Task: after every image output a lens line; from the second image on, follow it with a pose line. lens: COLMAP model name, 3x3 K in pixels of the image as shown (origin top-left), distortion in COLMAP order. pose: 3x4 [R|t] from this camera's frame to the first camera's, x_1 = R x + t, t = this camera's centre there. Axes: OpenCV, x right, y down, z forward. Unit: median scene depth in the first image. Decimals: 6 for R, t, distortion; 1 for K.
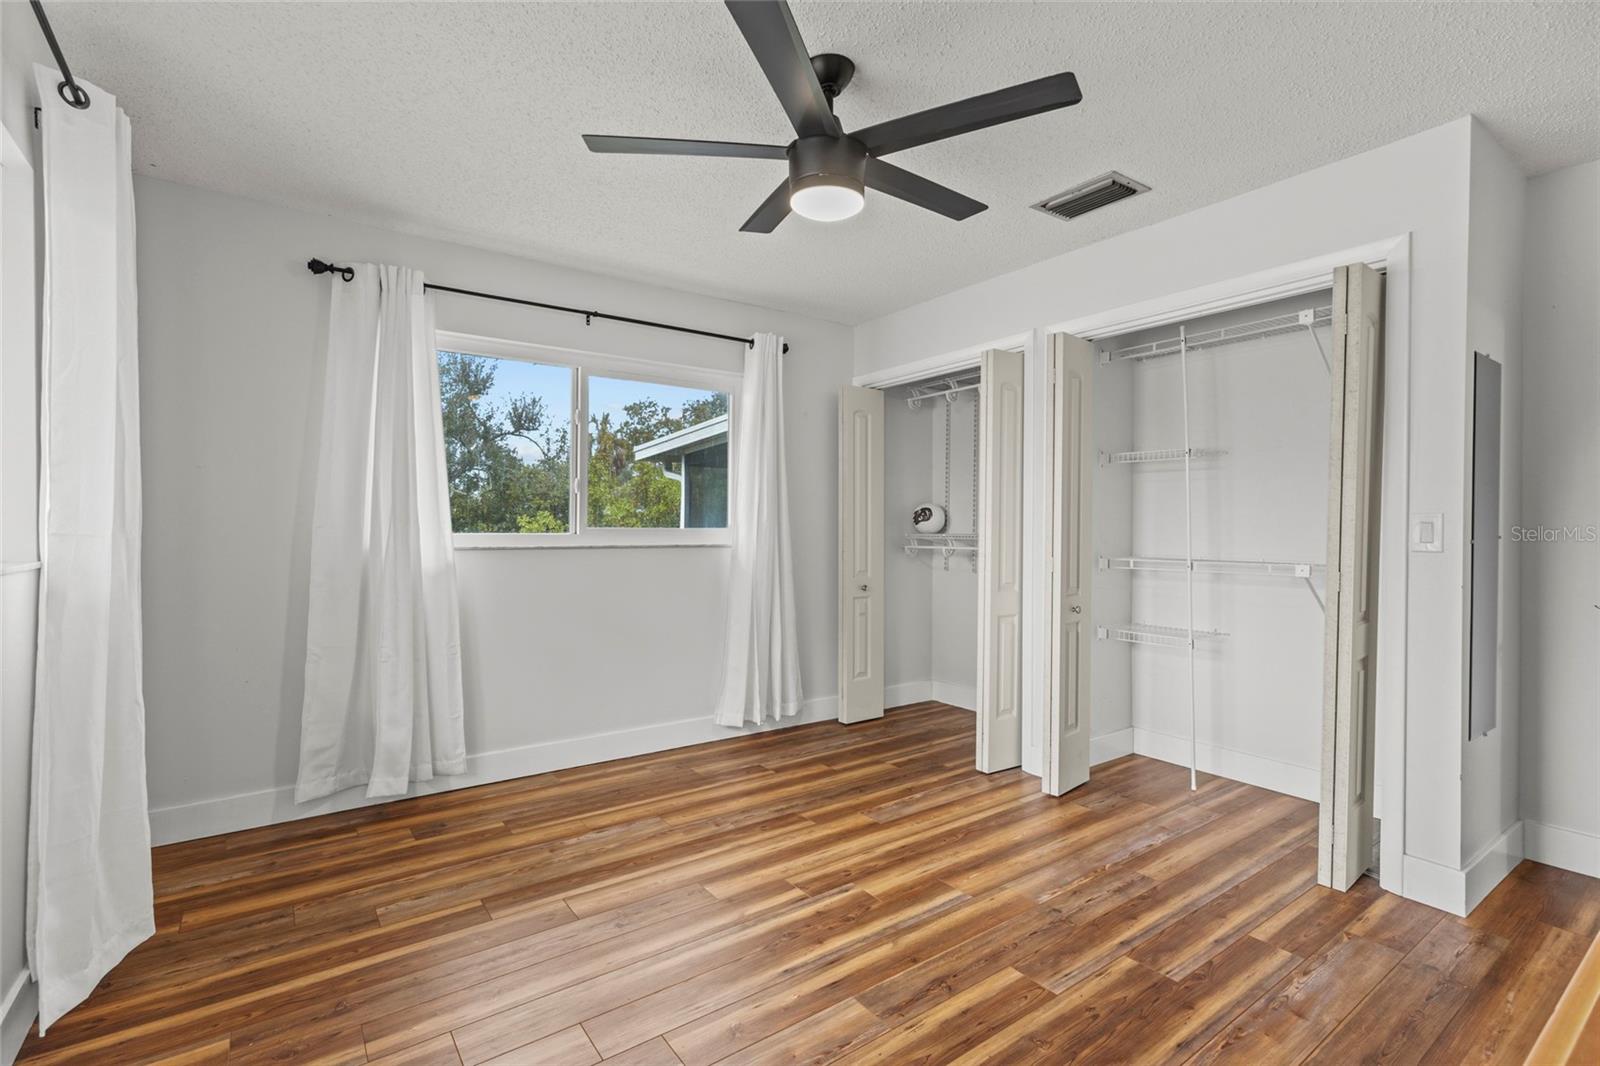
lens RADIAL K [[735.6, 0, 795.2], [0, 735.6, 526.2], [0, 0, 1]] dist [0.003324, 0.000861]
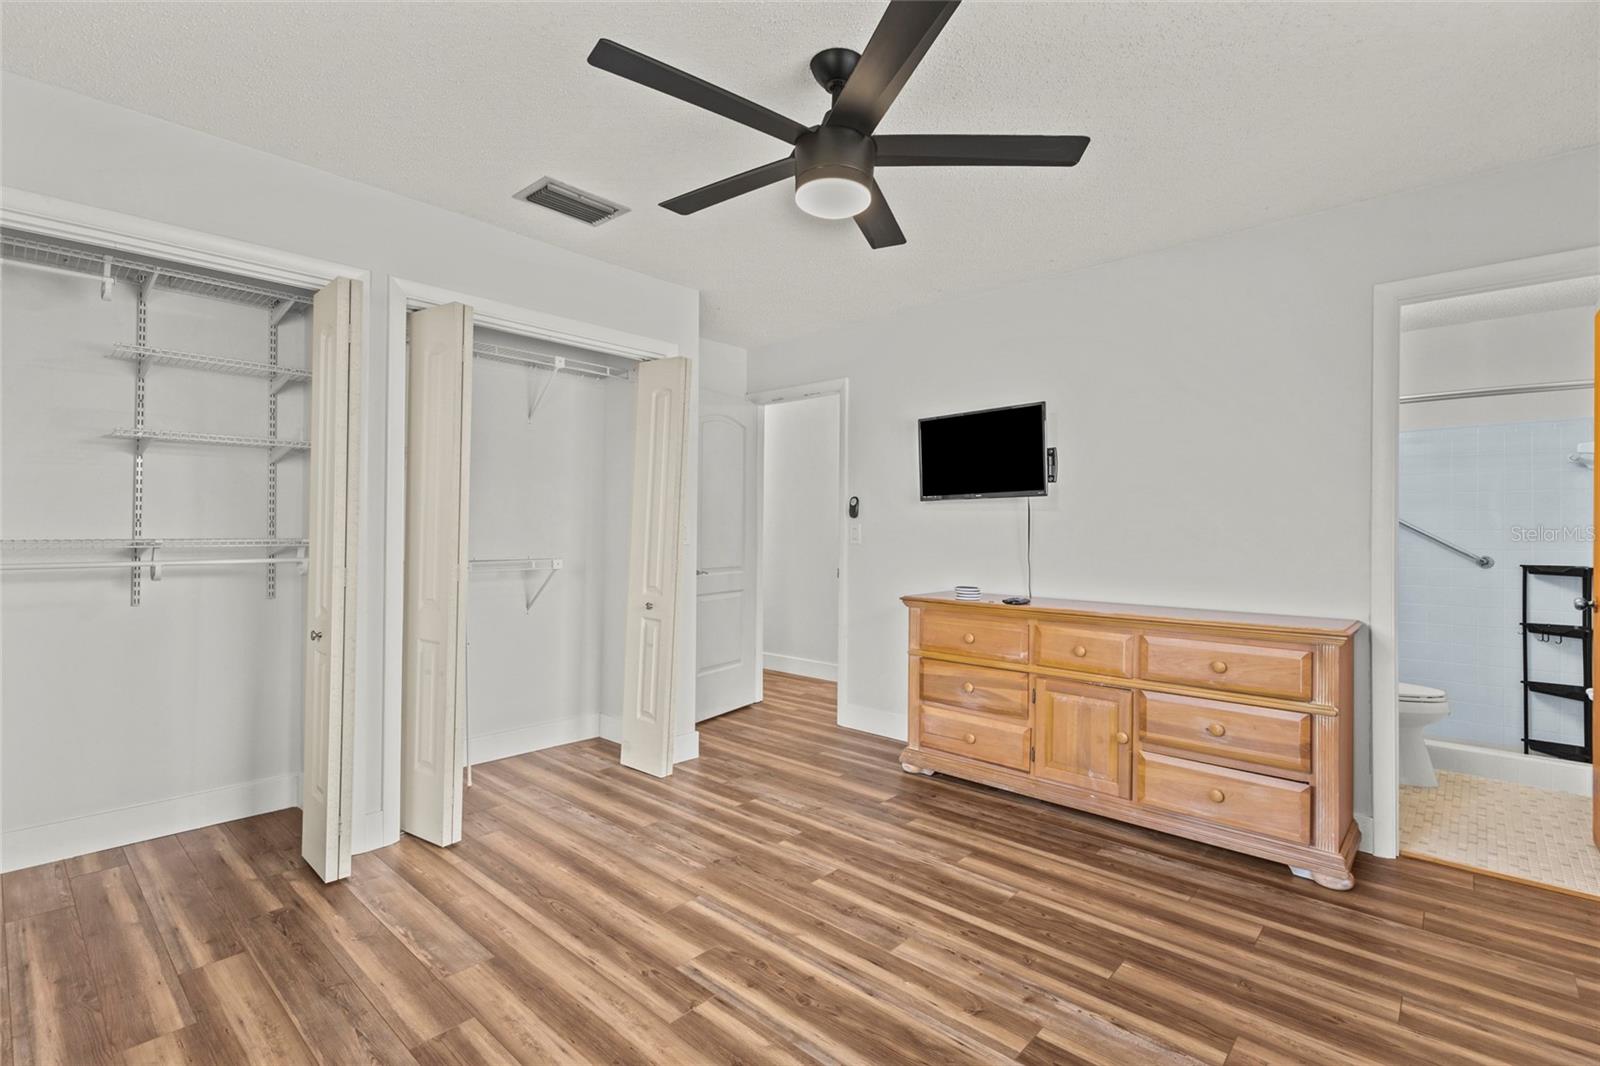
lens RADIAL K [[735.6, 0, 800.4], [0, 735.6, 523.6], [0, 0, 1]] dist [0.003324, 0.000861]
pose [[-0.211670, 0.005709, 0.977325, -0.658292], [-0.008367, 0.999936, -0.007654, -0.001586], [-0.977305, -0.009797, -0.211608, 0.912764]]
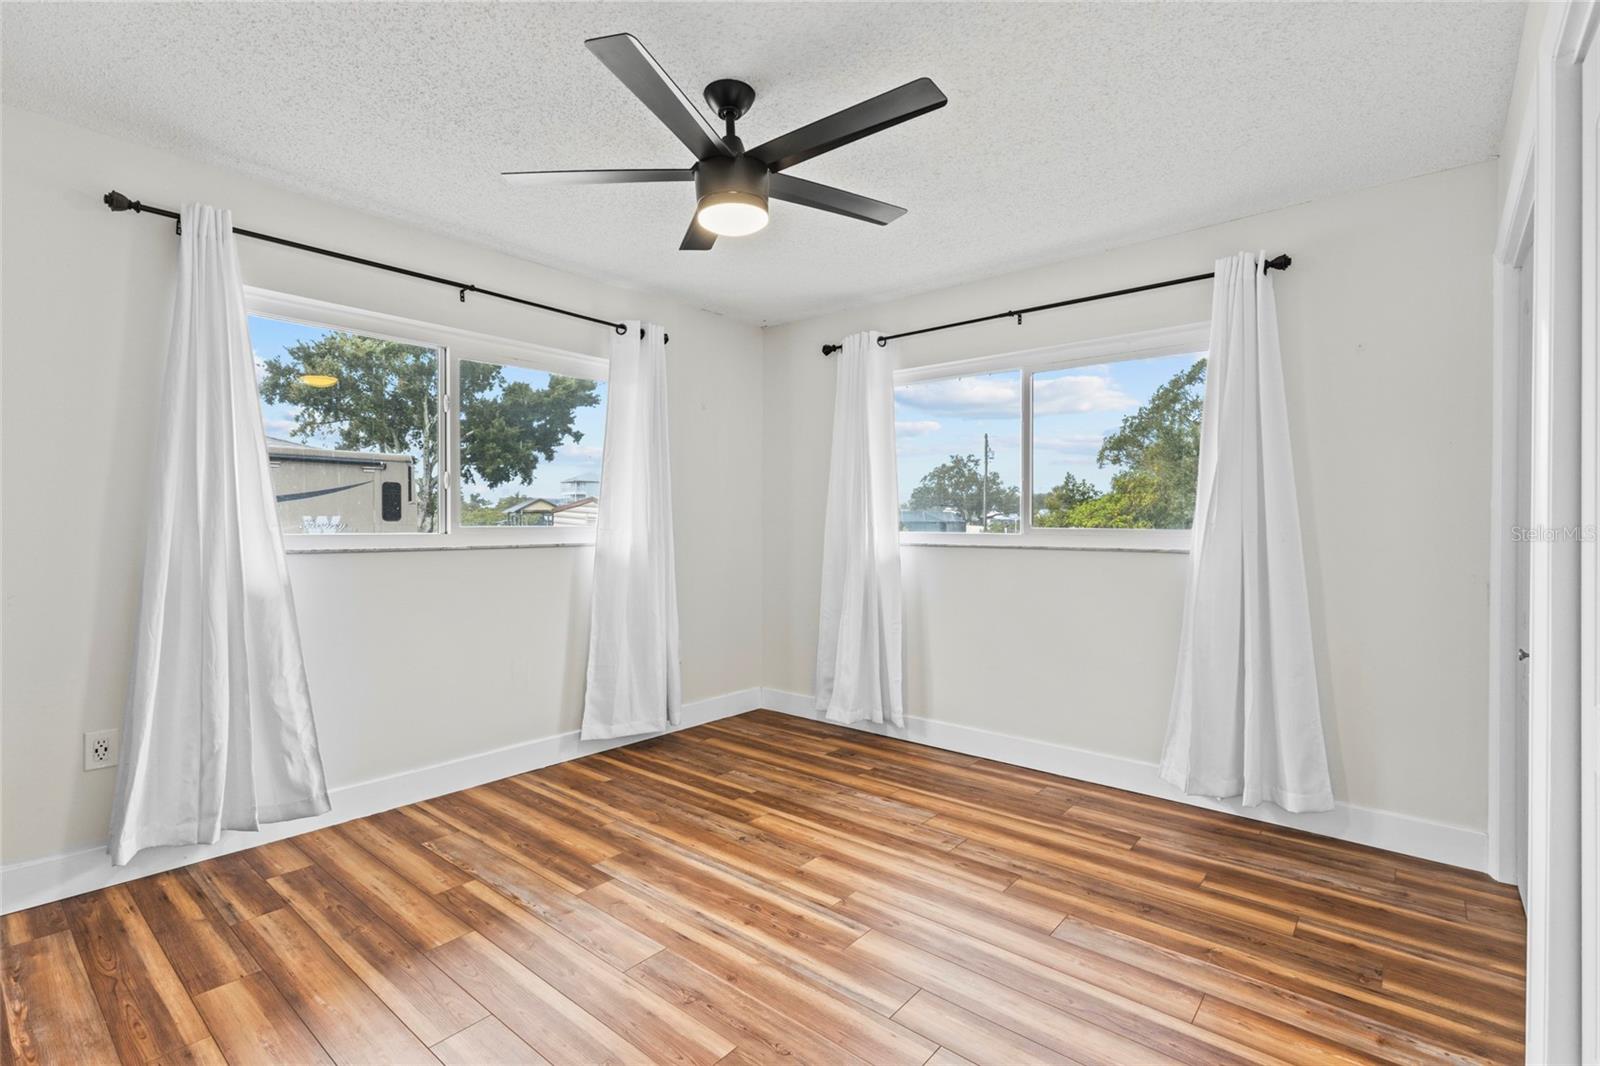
lens RADIAL K [[735.6, 0, 799.0], [0, 735.6, 528.8], [0, 0, 1]] dist [0.003324, 0.000861]
pose [[0.245989, 0.002585, -0.969269, 0.797632], [-0.002218, 0.999995, 0.002104, 0.002275], [0.969270, 0.001632, 0.245993, 0.610489]]
